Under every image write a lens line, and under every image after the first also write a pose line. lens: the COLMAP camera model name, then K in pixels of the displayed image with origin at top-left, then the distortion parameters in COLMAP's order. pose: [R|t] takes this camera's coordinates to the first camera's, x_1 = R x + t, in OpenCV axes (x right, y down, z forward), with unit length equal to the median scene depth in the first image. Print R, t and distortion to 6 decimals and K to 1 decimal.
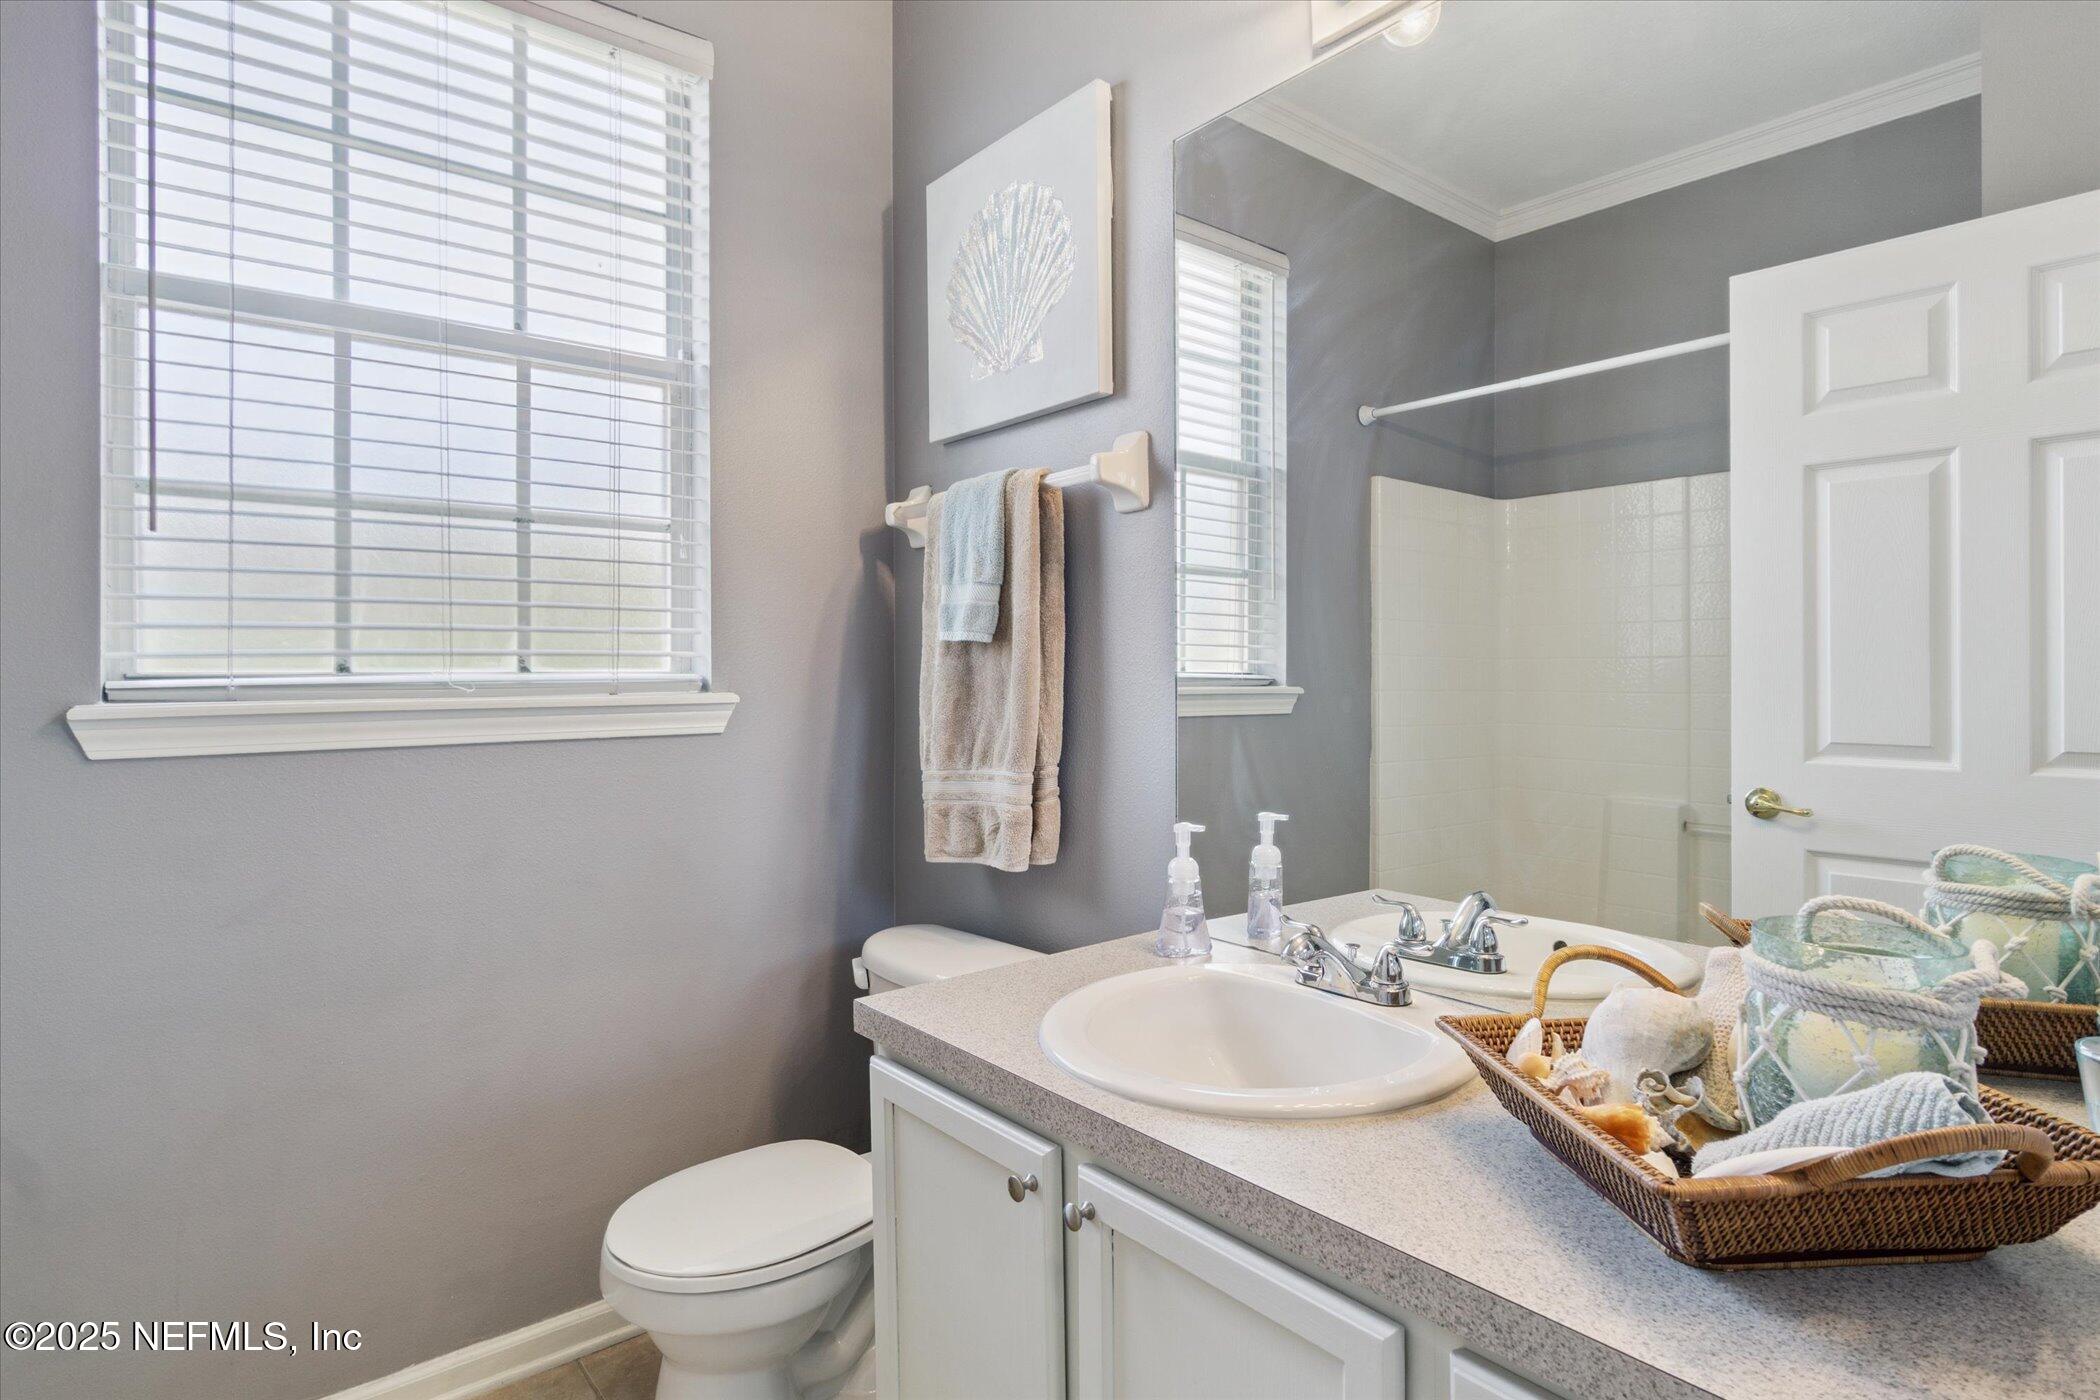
lens RADIAL K [[1099.7, 0, 1049.4], [0, 1099.7, 679.0], [0, 0, 1]] dist [-0.002523, -0.000355]
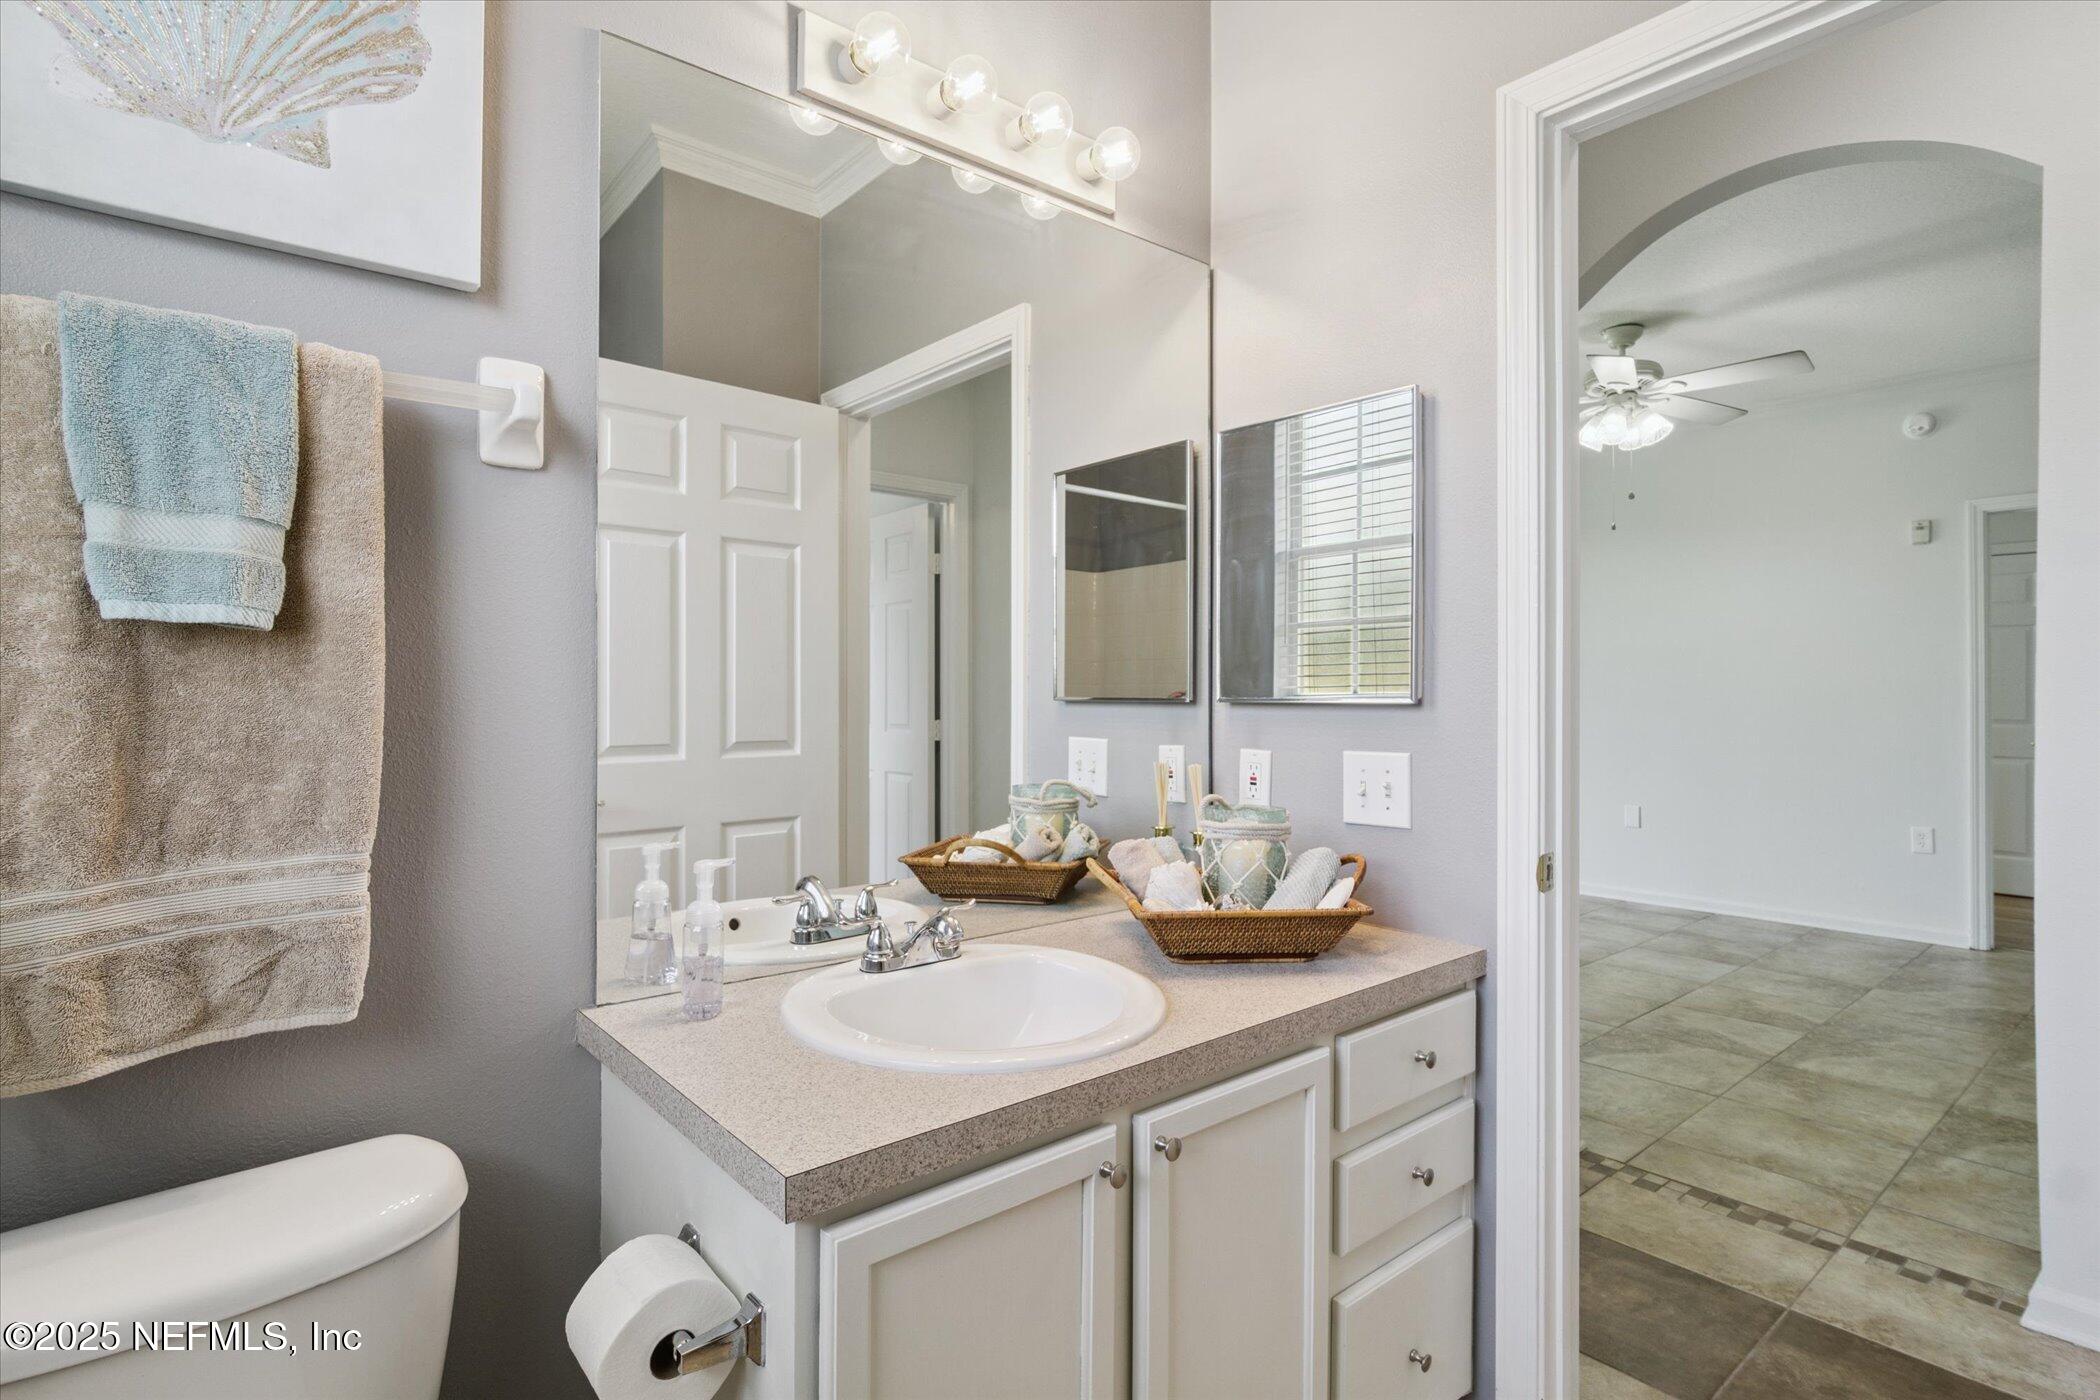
lens RADIAL K [[1031.7, 0, 1052.6], [0, 1031.7, 704.1], [0, 0, 1]] dist [0.000738, 0.000198]
pose [[-0.016854, -0.008971, 0.999818, -0.564235], [0.001850, 0.999958, 0.009003, 0.000161], [-0.999856, 0.002002, -0.016837, 0.596571]]
